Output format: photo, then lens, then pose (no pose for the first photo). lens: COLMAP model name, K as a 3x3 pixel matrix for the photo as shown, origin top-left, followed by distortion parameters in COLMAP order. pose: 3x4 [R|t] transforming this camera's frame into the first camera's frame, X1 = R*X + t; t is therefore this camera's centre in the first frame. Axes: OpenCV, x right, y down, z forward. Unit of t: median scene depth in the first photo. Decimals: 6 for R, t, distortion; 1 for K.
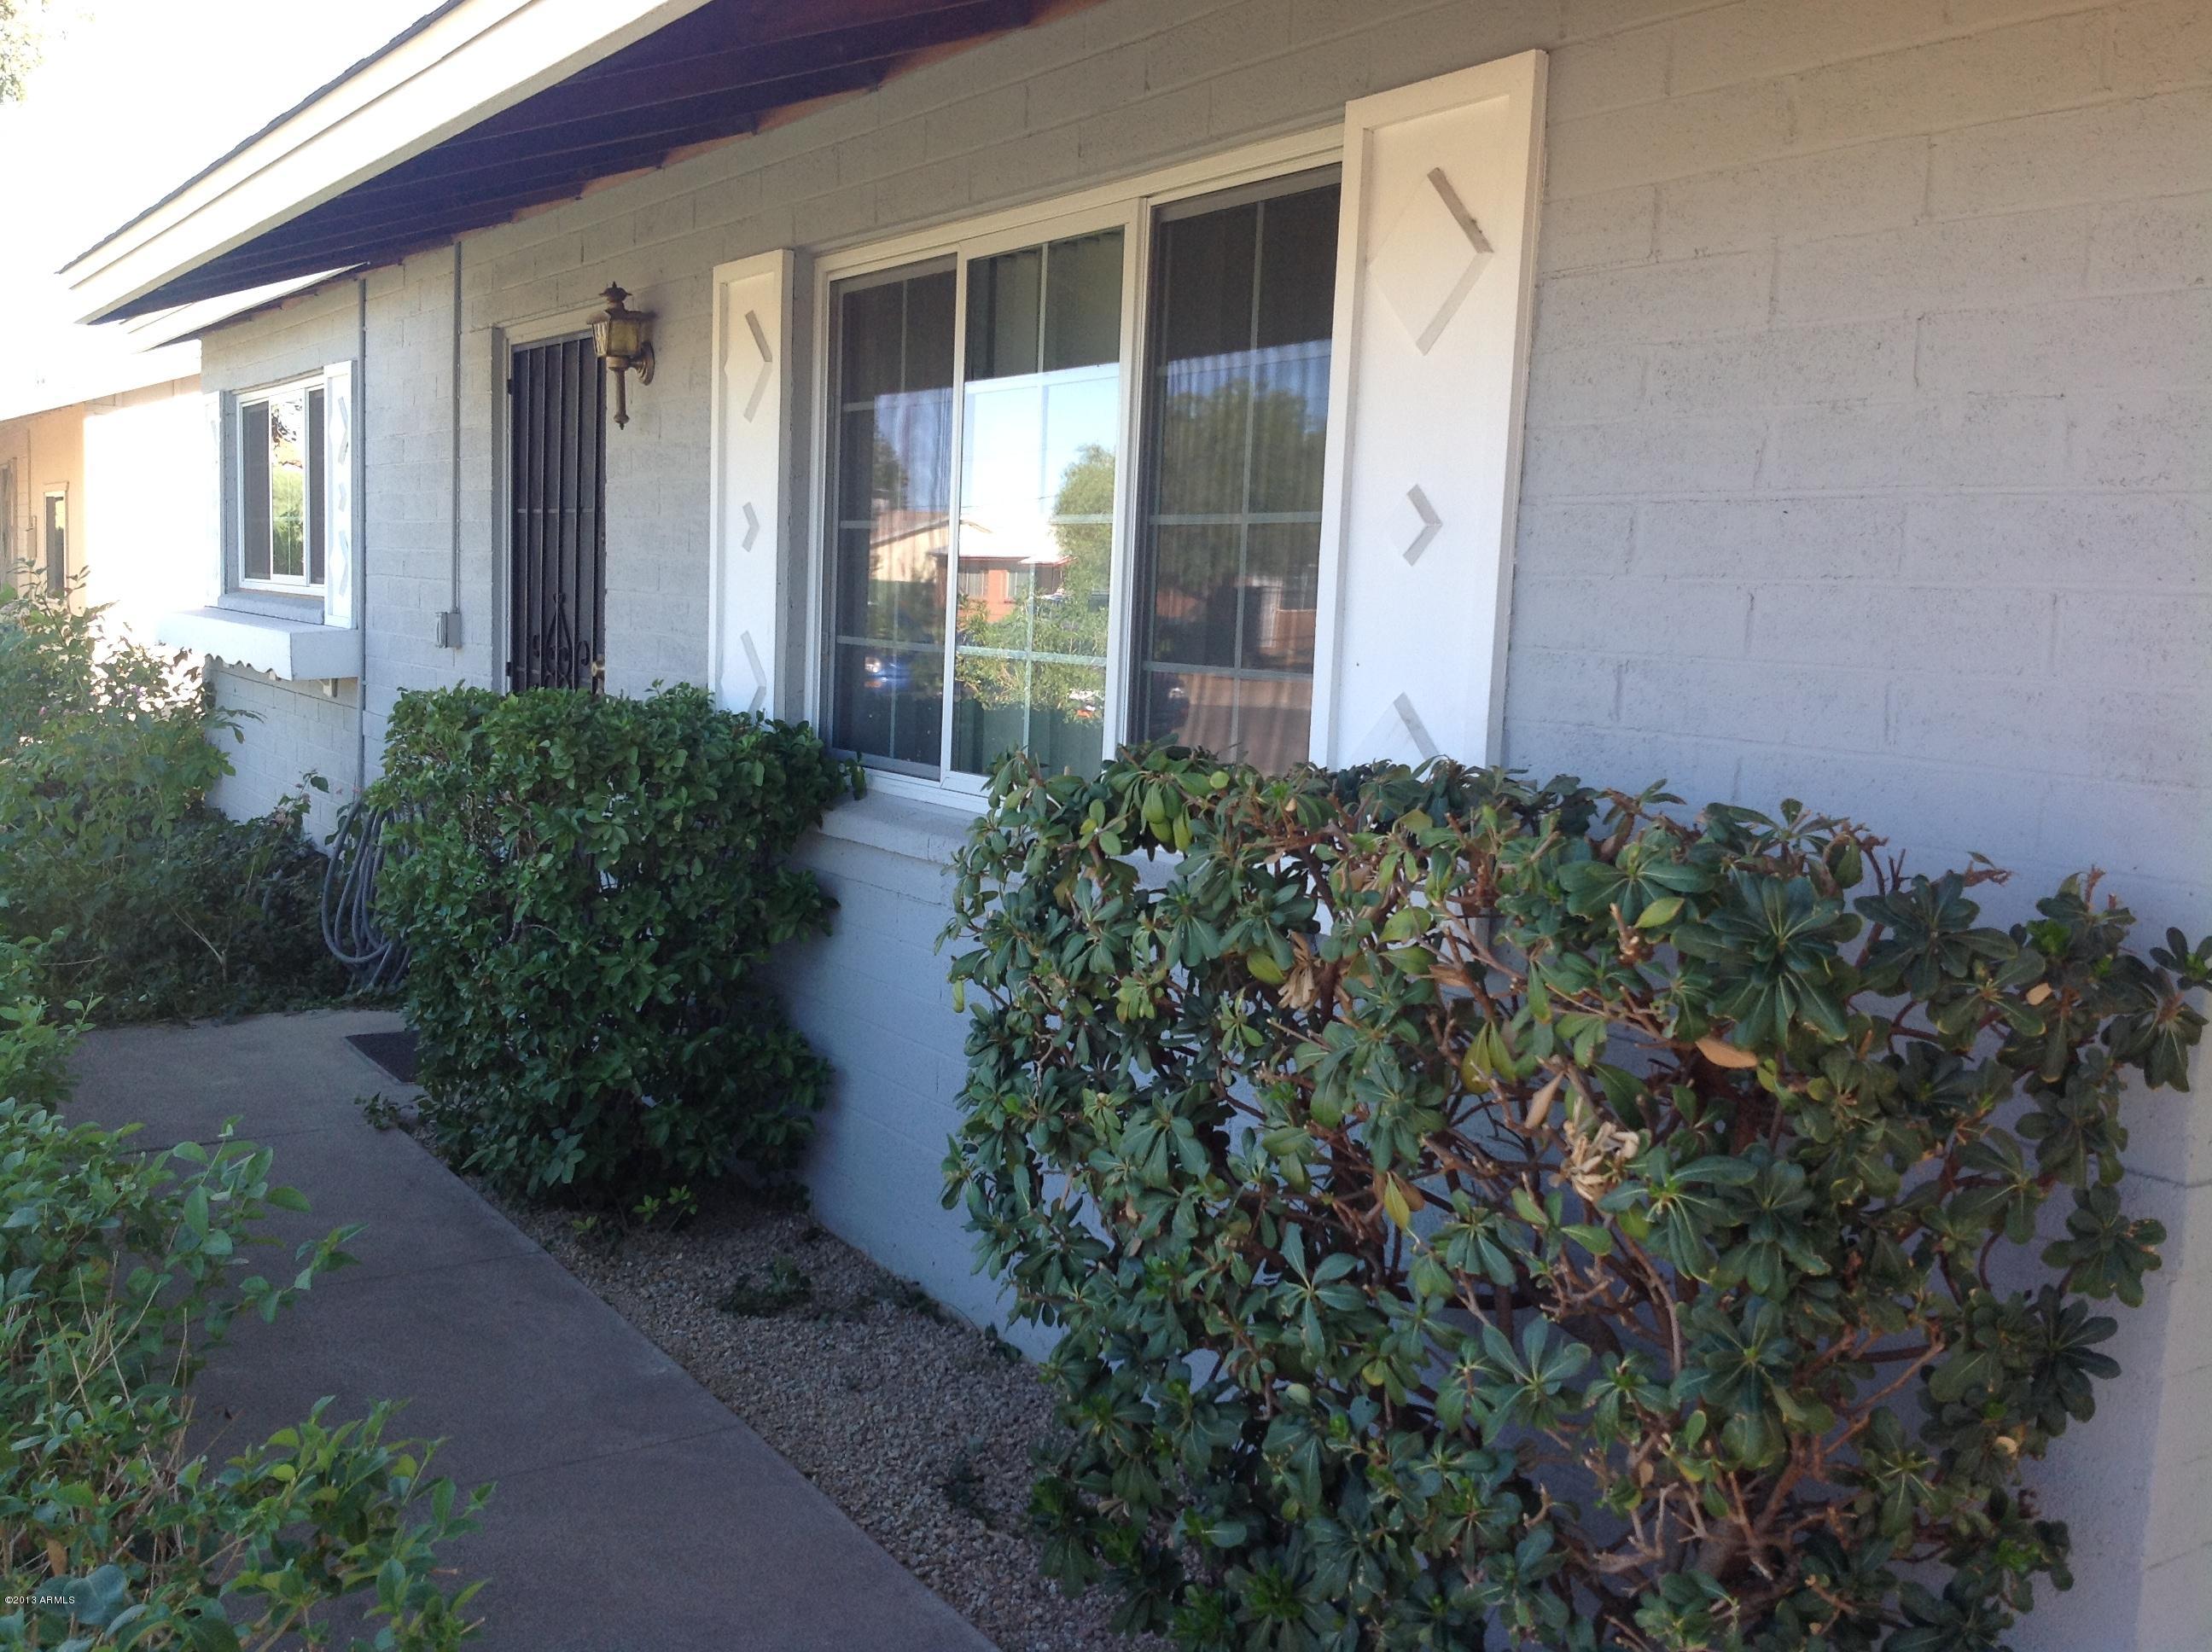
lens RADIAL K [[2097.6, 0, 1111.8], [0, 2097.6, 829.4], [0, 0, 1]] dist [0.193625, -0.495291]
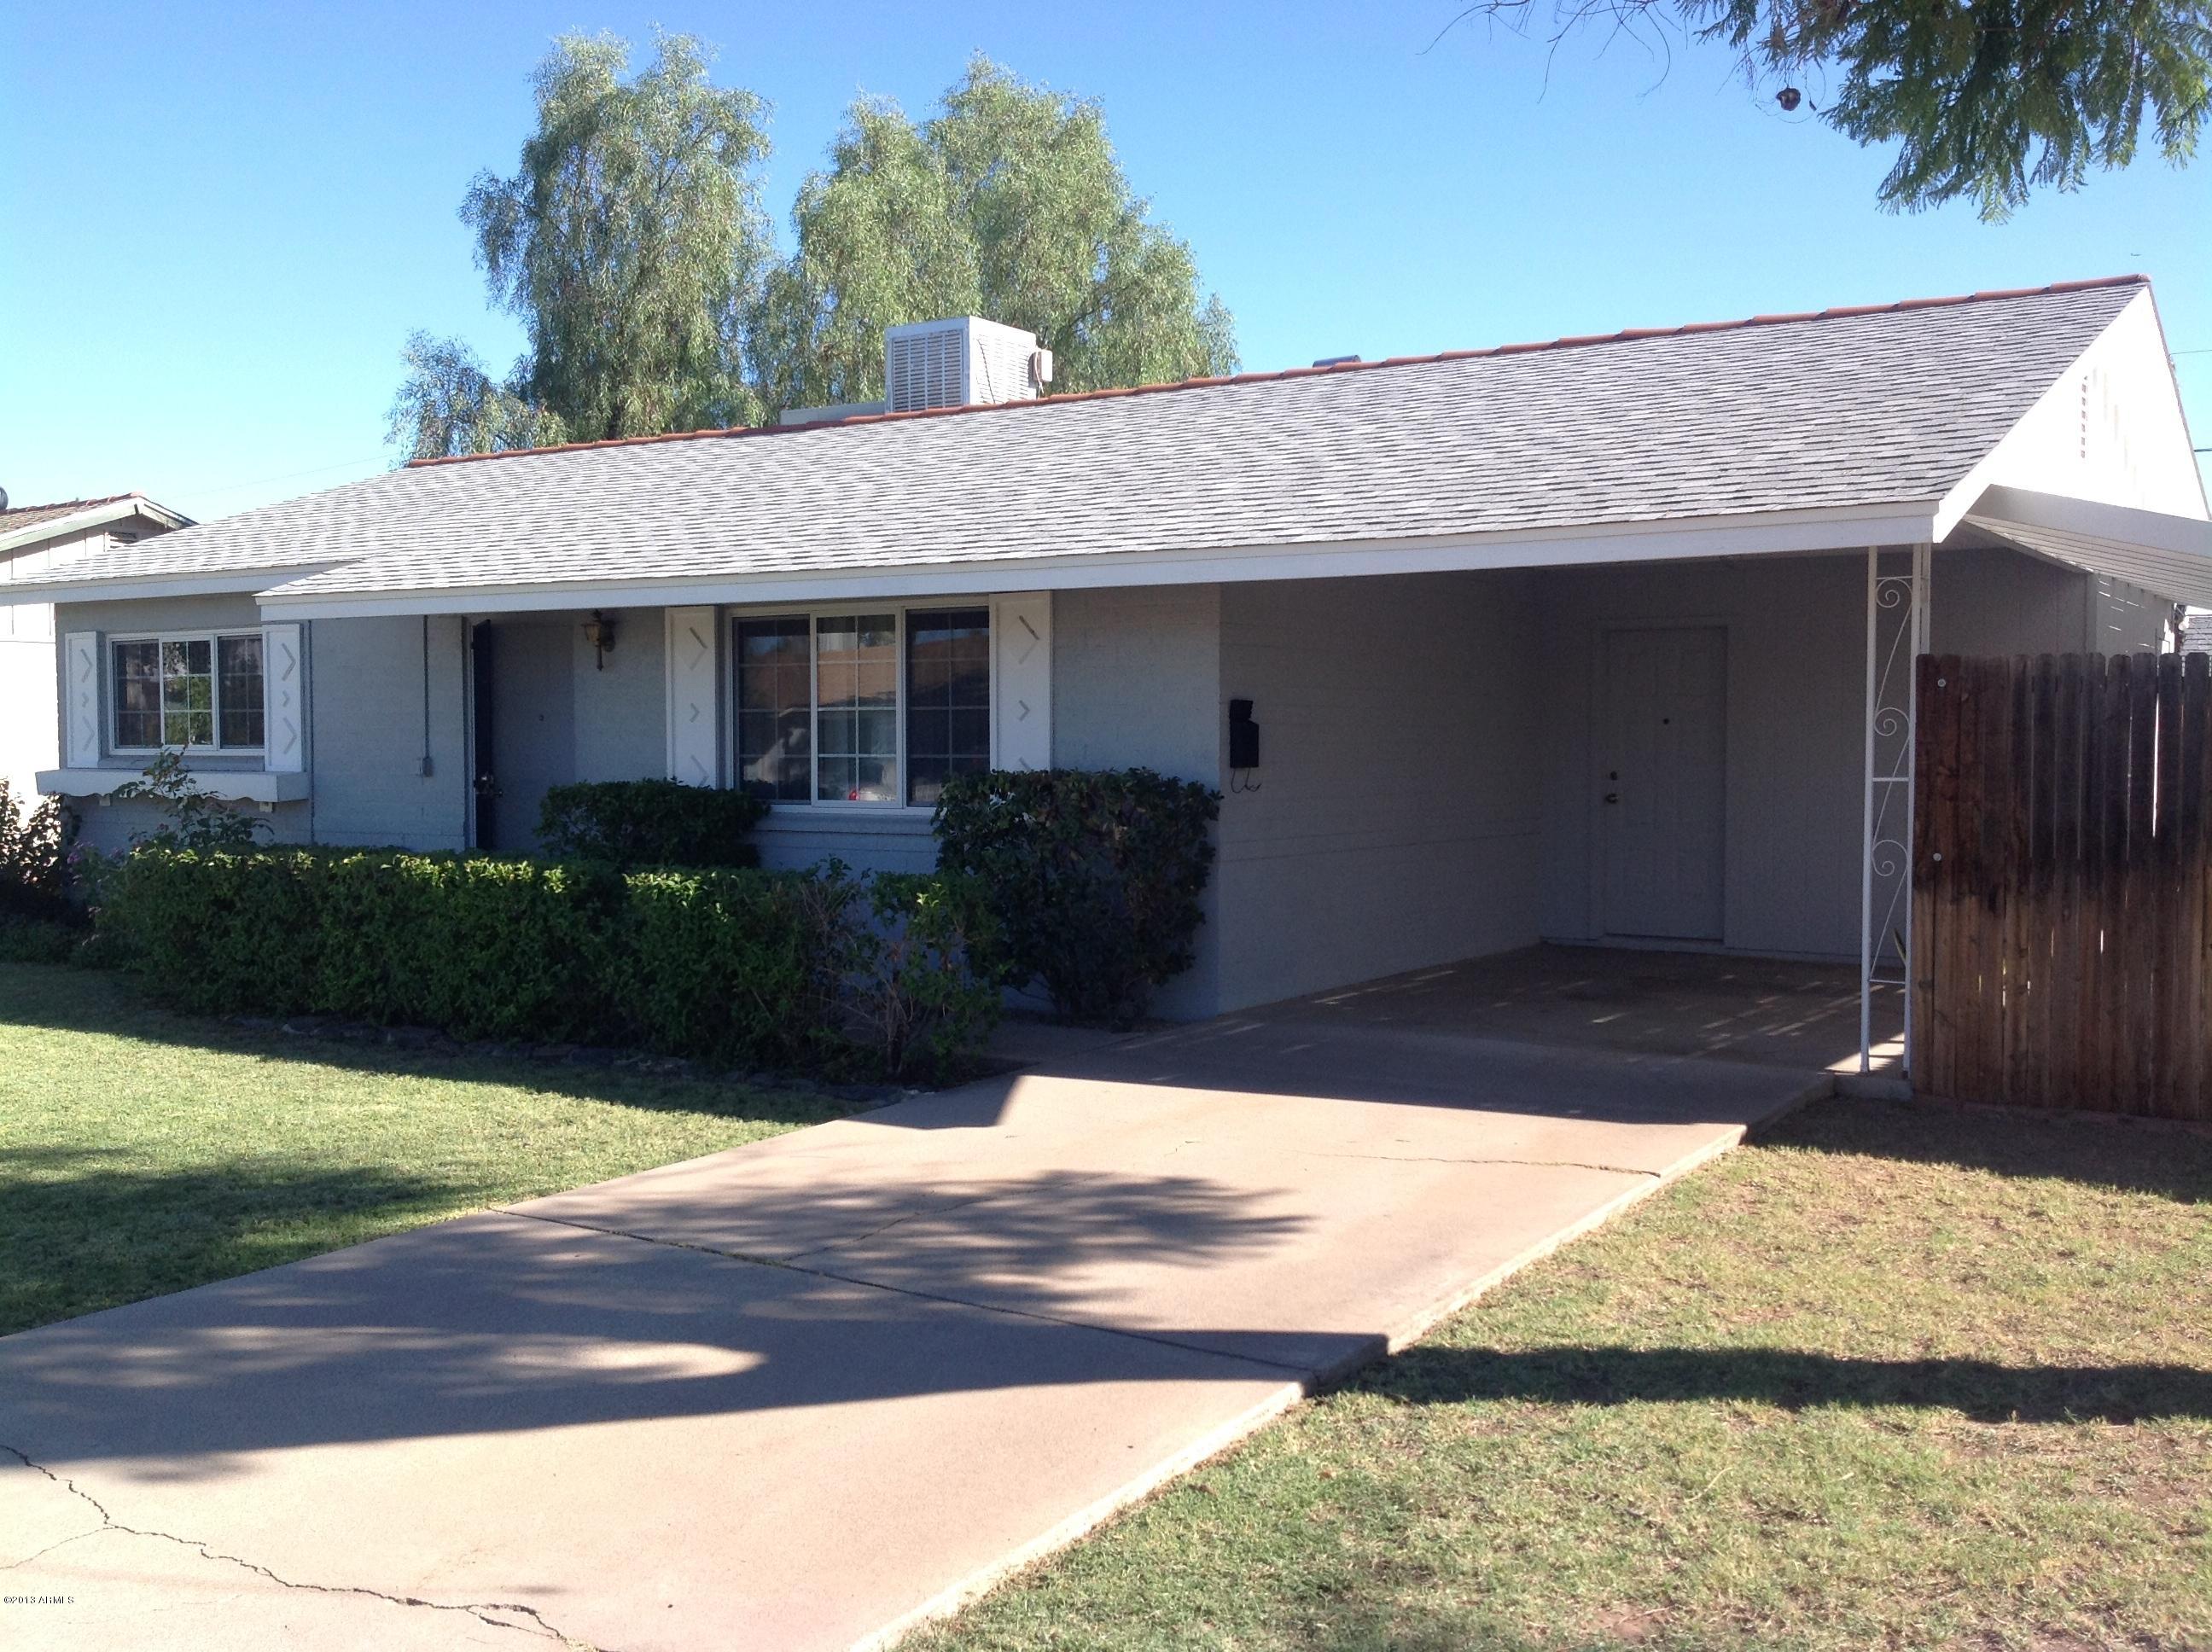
lens RADIAL K [[2097.6, 0, 1111.8], [0, 2097.6, 829.4], [0, 0, 1]] dist [0.193625, -0.495291]
pose [[0.915307, -0.056525, 0.398770, -1.178983], [0.081149, 0.995680, -0.045127, 0.238990], [-0.394496, 0.073664, 0.915940, -2.382842]]
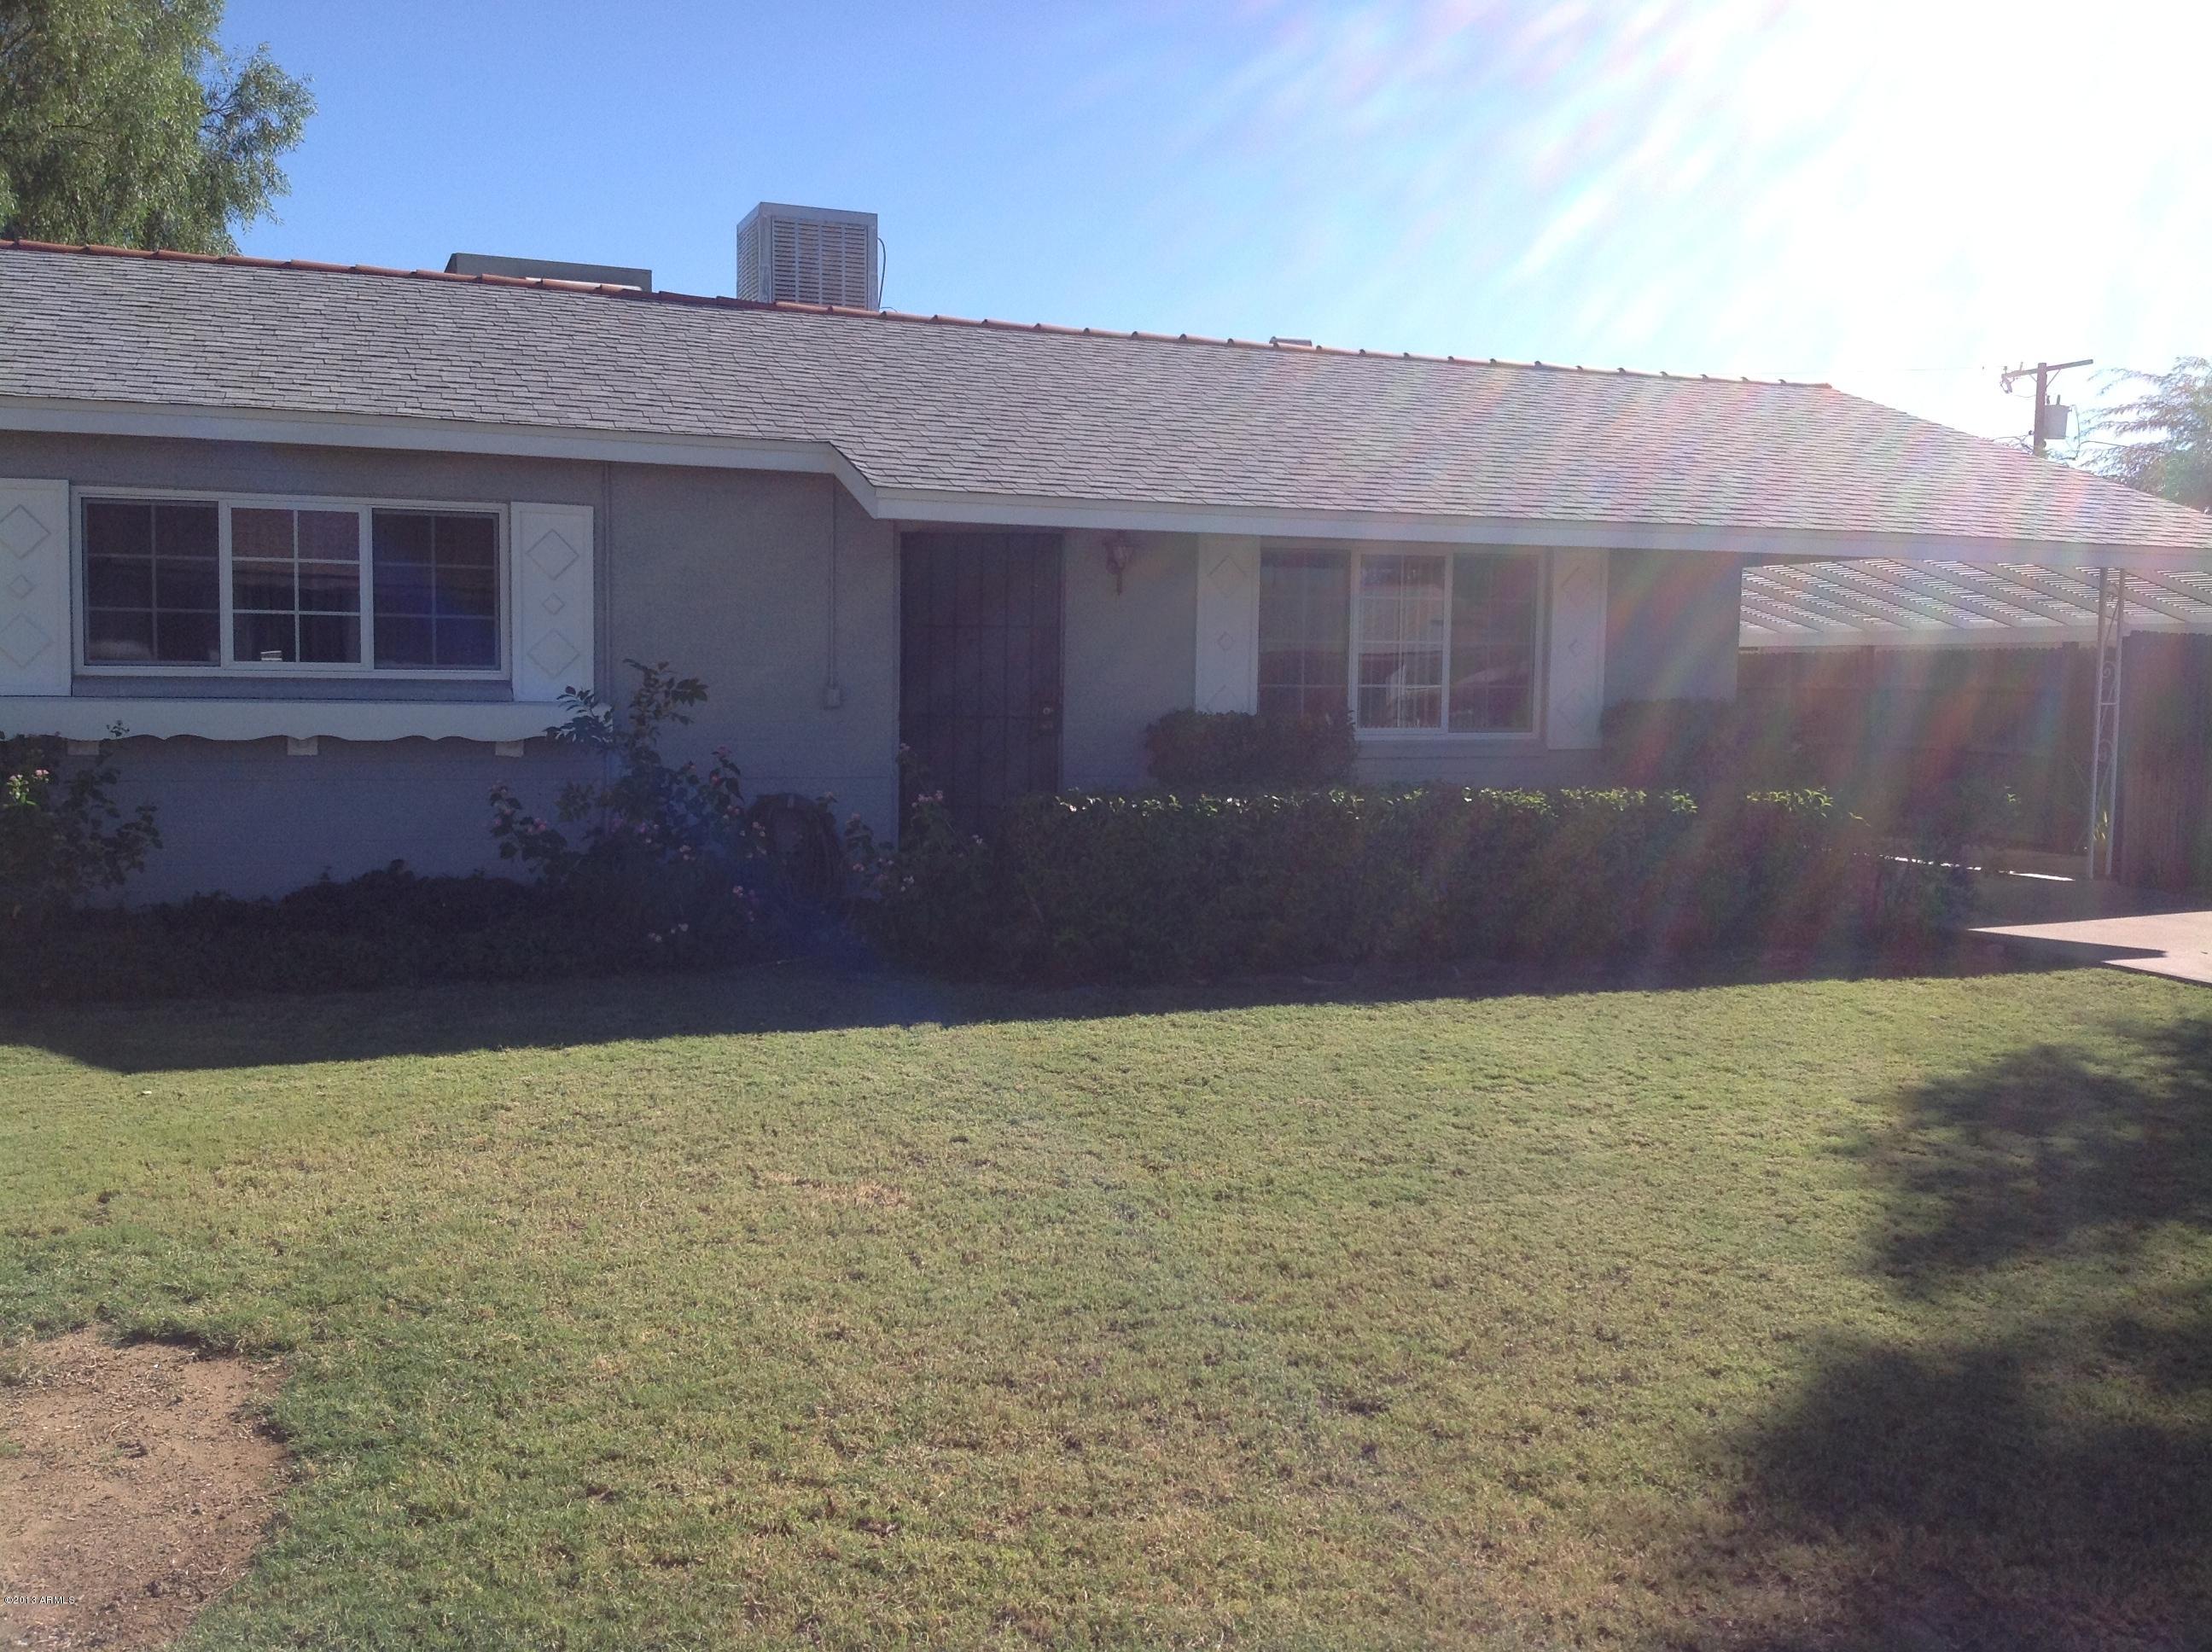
lens RADIAL K [[2097.6, 0, 1111.8], [0, 2097.6, 829.4], [0, 0, 1]] dist [0.193625, -0.495291]
pose [[0.175799, -0.107944, 0.978490, -4.270538], [0.102848, 0.990545, 0.090795, -0.263171], [-0.979039, 0.084674, 0.185239, 1.096754]]
